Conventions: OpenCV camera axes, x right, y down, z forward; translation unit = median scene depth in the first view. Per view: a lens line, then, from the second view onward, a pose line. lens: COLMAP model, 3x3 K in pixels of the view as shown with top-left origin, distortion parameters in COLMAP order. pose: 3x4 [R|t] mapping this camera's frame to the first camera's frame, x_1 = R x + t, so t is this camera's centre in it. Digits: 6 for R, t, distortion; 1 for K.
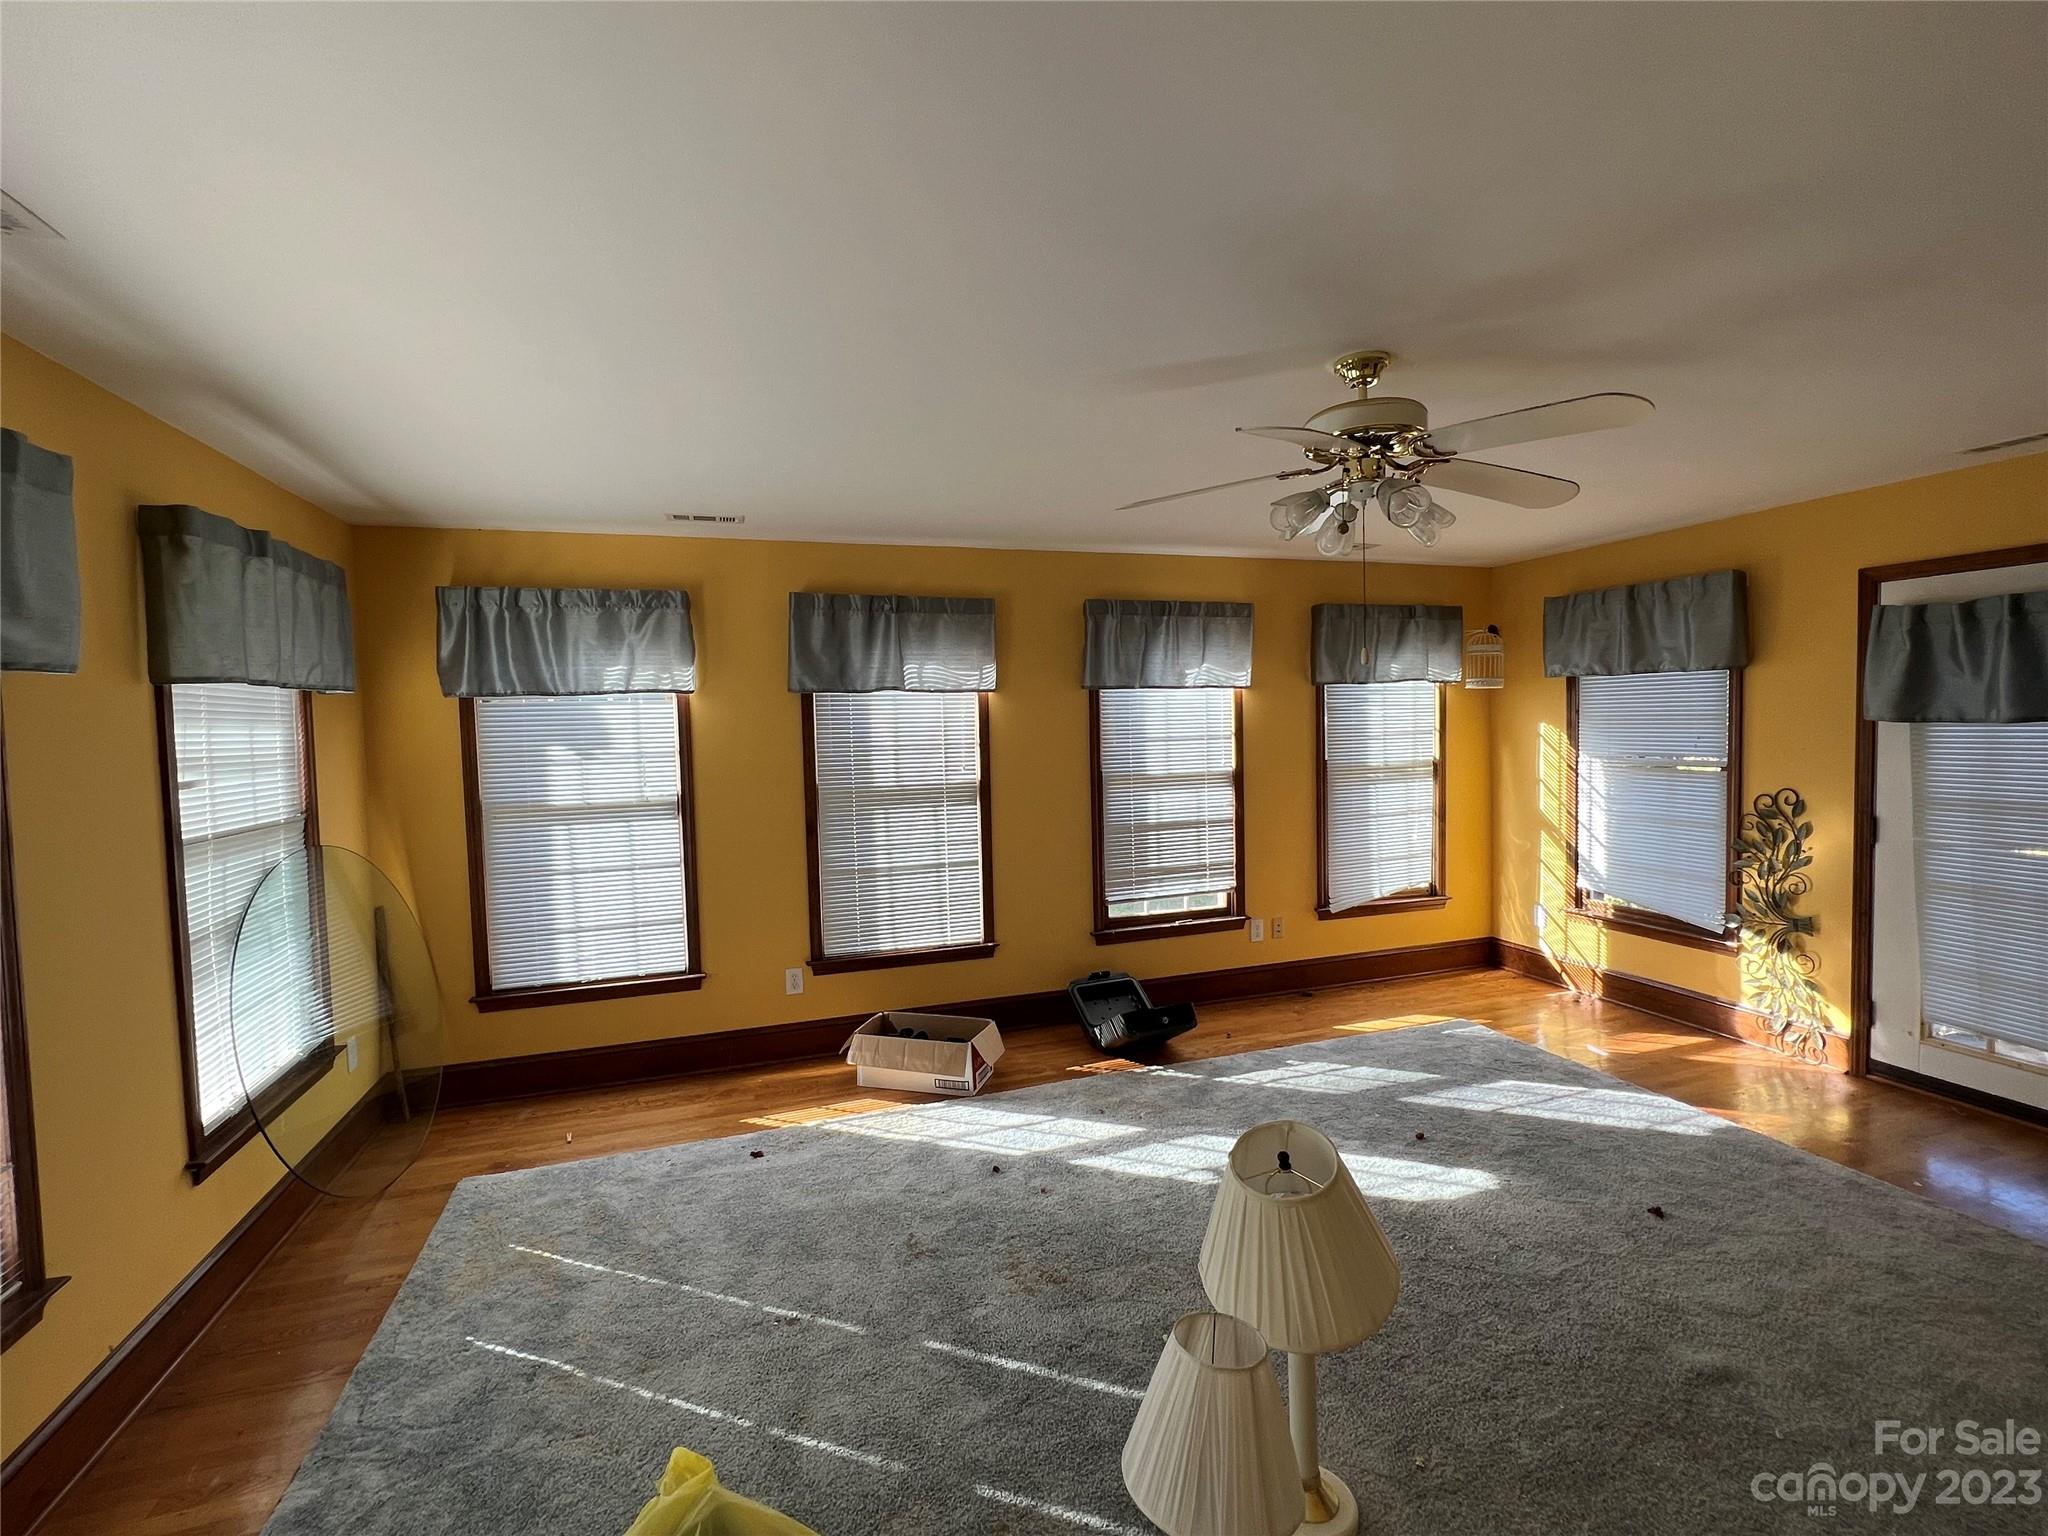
lens RADIAL K [[897.1, 0, 1024.0], [0, 897.1, 768.0], [0, 0, 1]] dist [-0.007765, 0.000024]
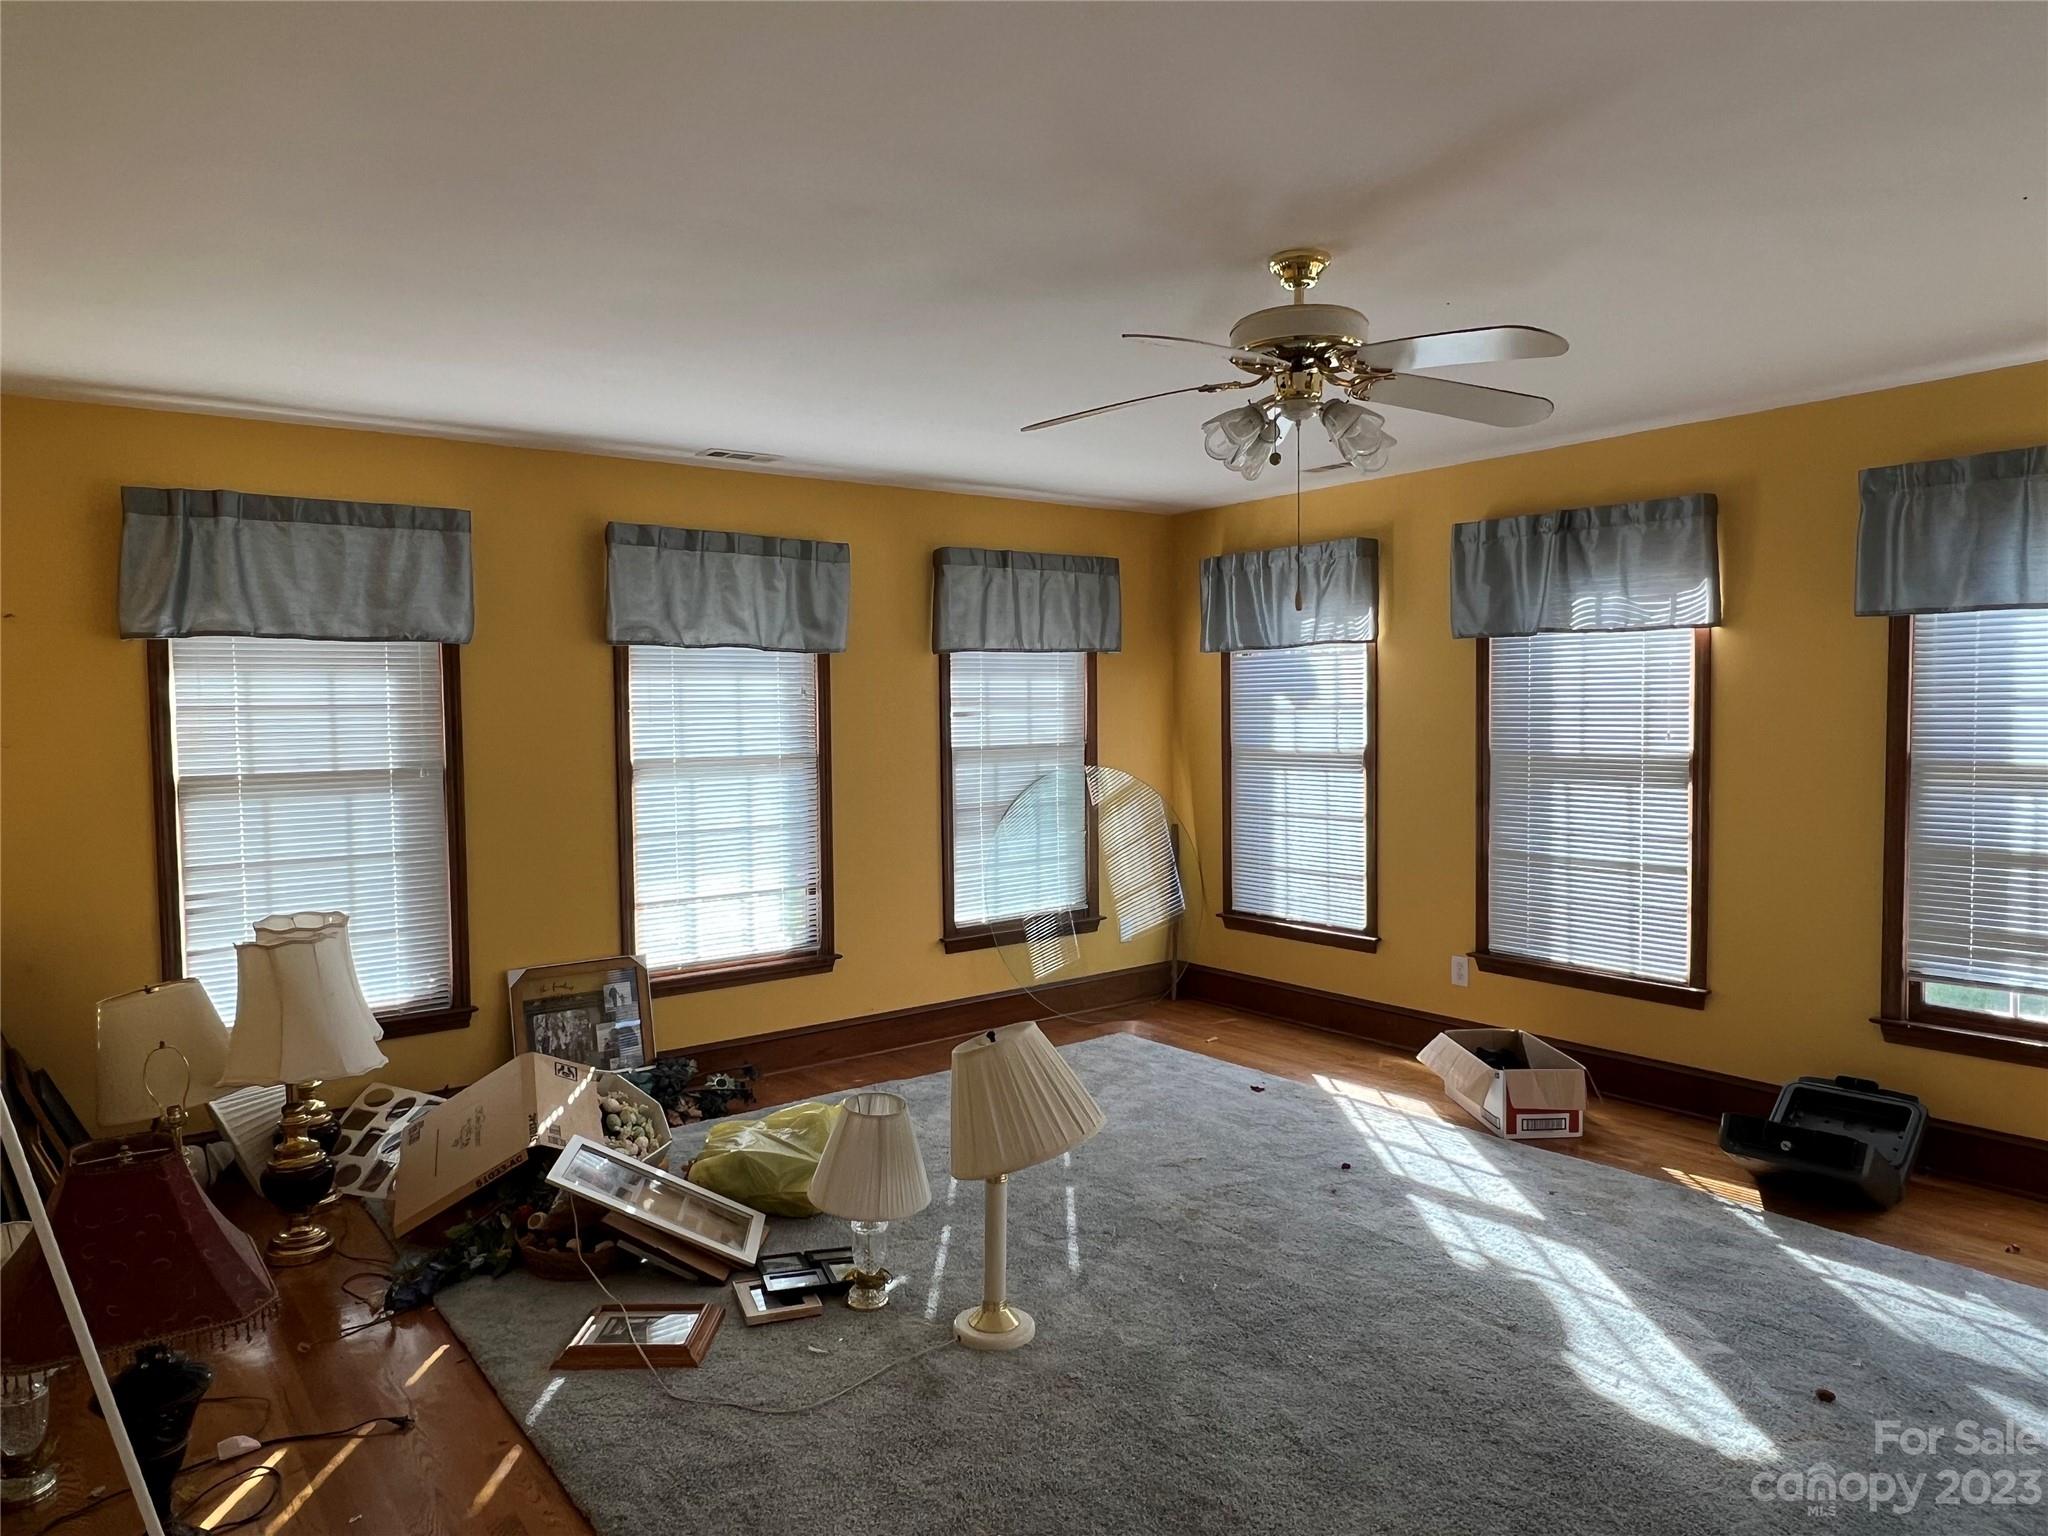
lens RADIAL K [[1323.7, 0, 1012.1], [0, 1323.7, 780.2], [0, 0, 1]] dist [-0.000016, -0.001218]
pose [[0.324529, 0.075849, -0.942830, 0.834521], [-0.037242, 0.997031, 0.067391, -0.017711], [0.945142, 0.013242, 0.326390, 0.175581]]
